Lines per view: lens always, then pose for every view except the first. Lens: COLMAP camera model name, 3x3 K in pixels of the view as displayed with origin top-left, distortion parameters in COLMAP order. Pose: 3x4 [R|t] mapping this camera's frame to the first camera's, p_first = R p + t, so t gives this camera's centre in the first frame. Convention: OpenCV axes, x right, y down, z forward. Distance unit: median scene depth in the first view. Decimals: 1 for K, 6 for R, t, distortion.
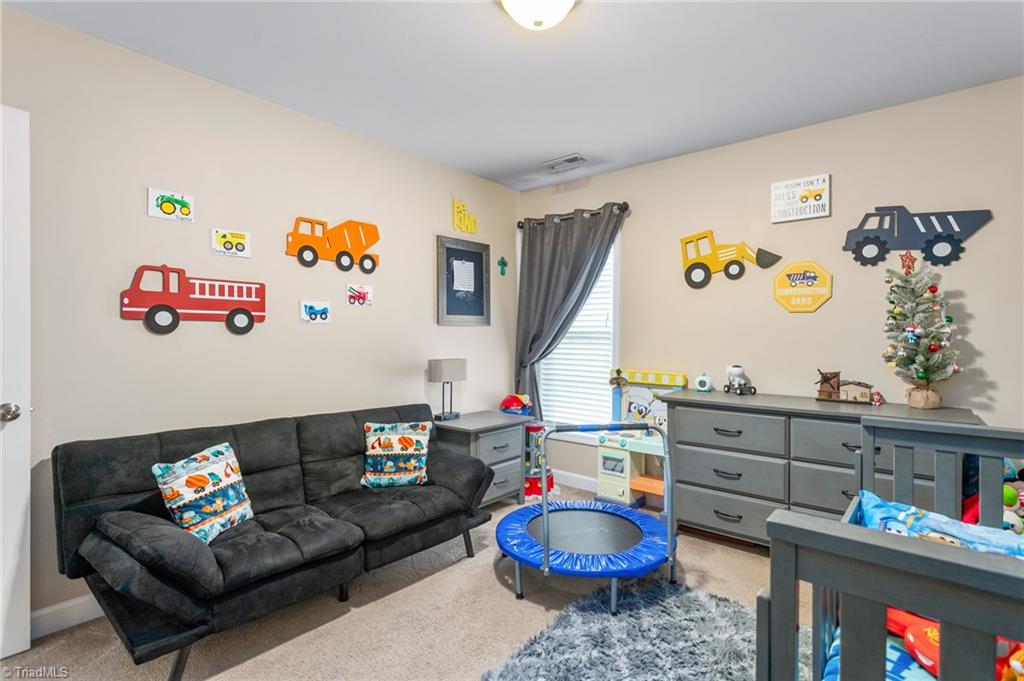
lens RADIAL K [[495.2, 0, 513.7], [0, 495.2, 335.7], [0, 0, 1]] dist [-0.001074, 0.001355]
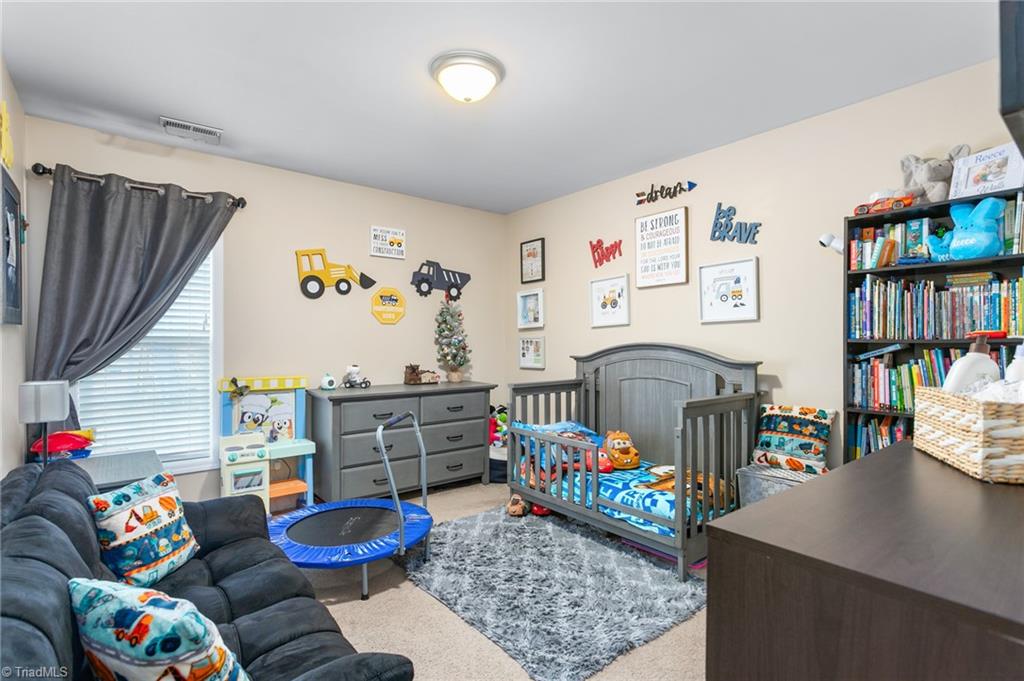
lens RADIAL K [[495.2, 0, 514.6], [0, 495.2, 342.9], [0, 0, 1]] dist [-0.001074, 0.001355]
pose [[0.187454, -0.006205, 0.982254, -0.727362], [0.001505, 0.999981, 0.006029, -0.002351], [-0.982272, 0.000348, 0.187460, 0.397308]]
